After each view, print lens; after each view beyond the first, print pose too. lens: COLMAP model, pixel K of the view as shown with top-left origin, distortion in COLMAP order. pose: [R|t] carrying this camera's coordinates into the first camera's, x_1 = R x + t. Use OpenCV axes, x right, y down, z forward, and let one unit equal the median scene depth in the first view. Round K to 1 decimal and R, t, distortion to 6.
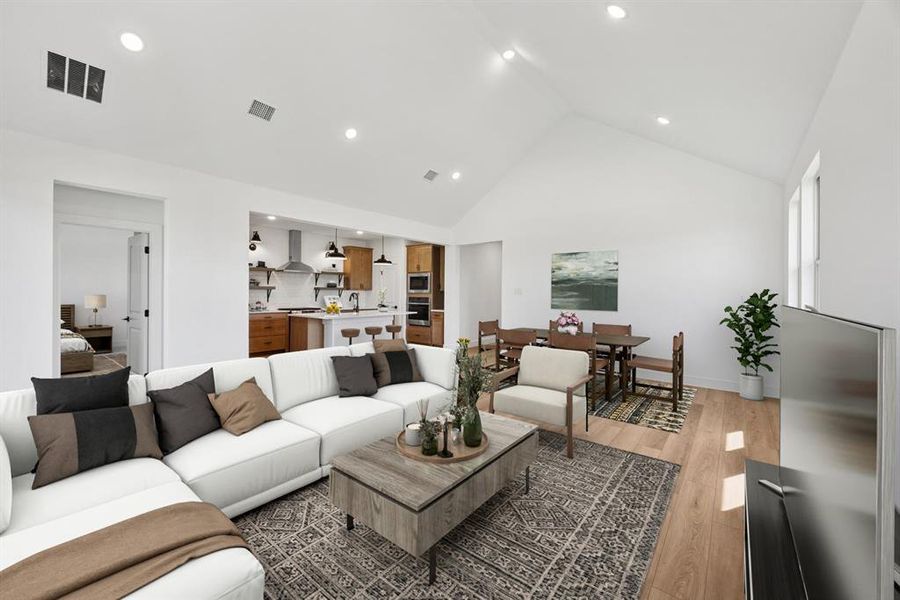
lens RADIAL K [[352.5, 0, 444.2], [0, 352.5, 292.7], [0, 0, 1]] dist [-0.003478, -0.000206]
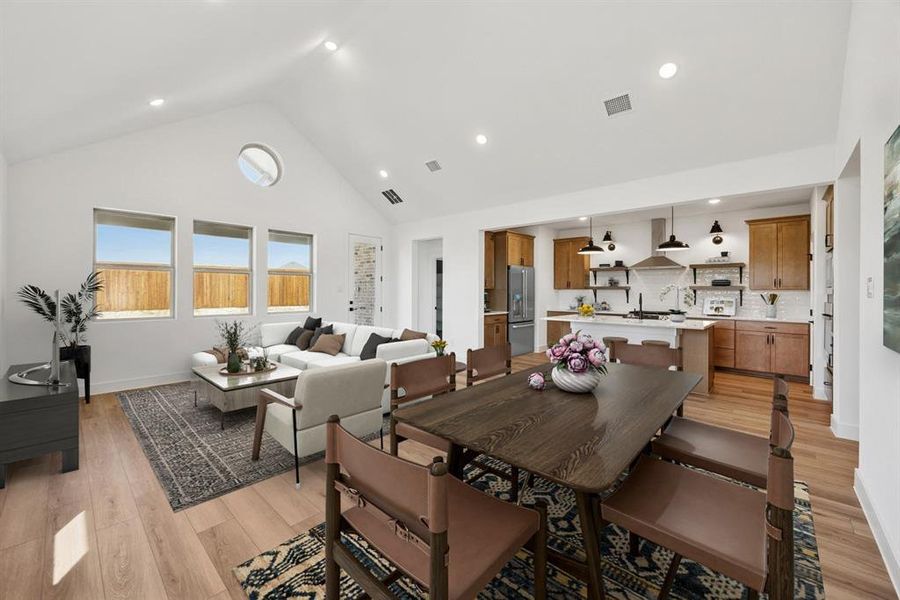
lens RADIAL K [[352.5, 0, 446.7], [0, 352.5, 299.8], [0, 0, 1]] dist [-0.003478, -0.000206]
pose [[-0.048489, 0.017777, -0.998665, 0.515492], [-0.013306, 0.999741, 0.018442, 0.008981], [0.998735, 0.014182, -0.048240, 0.599711]]
